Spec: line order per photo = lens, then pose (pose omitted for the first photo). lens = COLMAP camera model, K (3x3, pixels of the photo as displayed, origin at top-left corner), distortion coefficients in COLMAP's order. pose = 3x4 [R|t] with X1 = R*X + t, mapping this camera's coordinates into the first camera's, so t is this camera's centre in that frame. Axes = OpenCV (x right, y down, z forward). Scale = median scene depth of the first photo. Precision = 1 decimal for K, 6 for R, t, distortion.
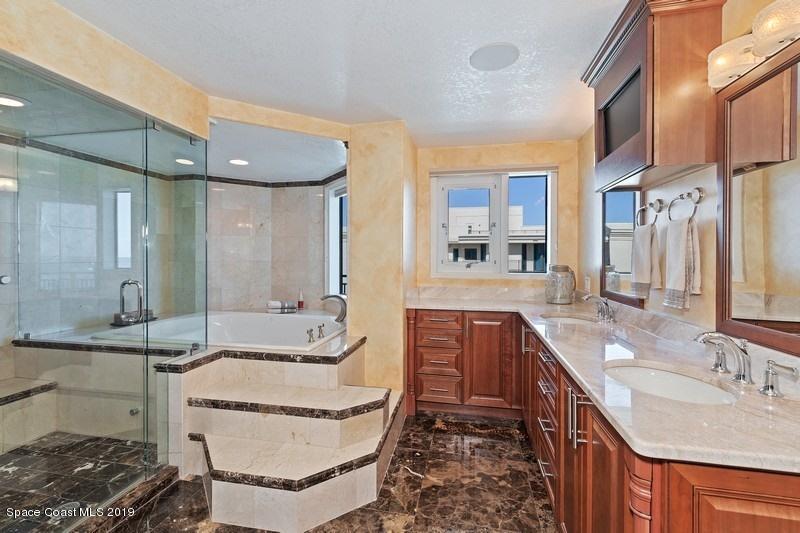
lens RADIAL K [[345.6, 0, 394.7], [0, 345.6, 264.2], [0, 0, 1]] dist [0.002031, 0.000572]
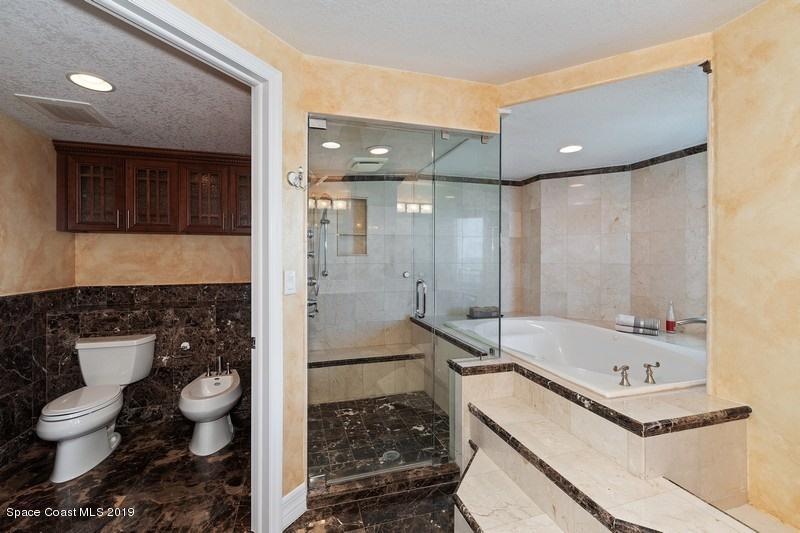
lens RADIAL K [[345.6, 0, 401.8], [0, 345.6, 260.2], [0, 0, 1]] dist [0.002031, 0.000572]
pose [[0.486596, 0.003635, -0.873620, 0.141234], [-0.018972, 0.999799, -0.006407, -0.005245], [0.873421, 0.019691, 0.486567, 0.305482]]
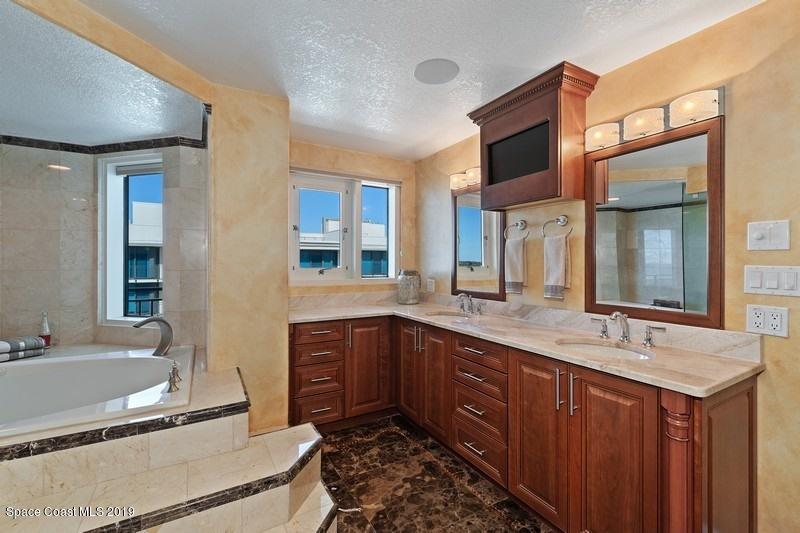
lens RADIAL K [[345.6, 0, 392.2], [0, 345.6, 266.2], [0, 0, 1]] dist [0.002031, 0.000572]
pose [[0.751162, -0.007732, 0.660072, -0.380284], [0.015449, 0.999863, -0.005869, -0.004384], [-0.659937, 0.014606, 0.751179, 0.231254]]
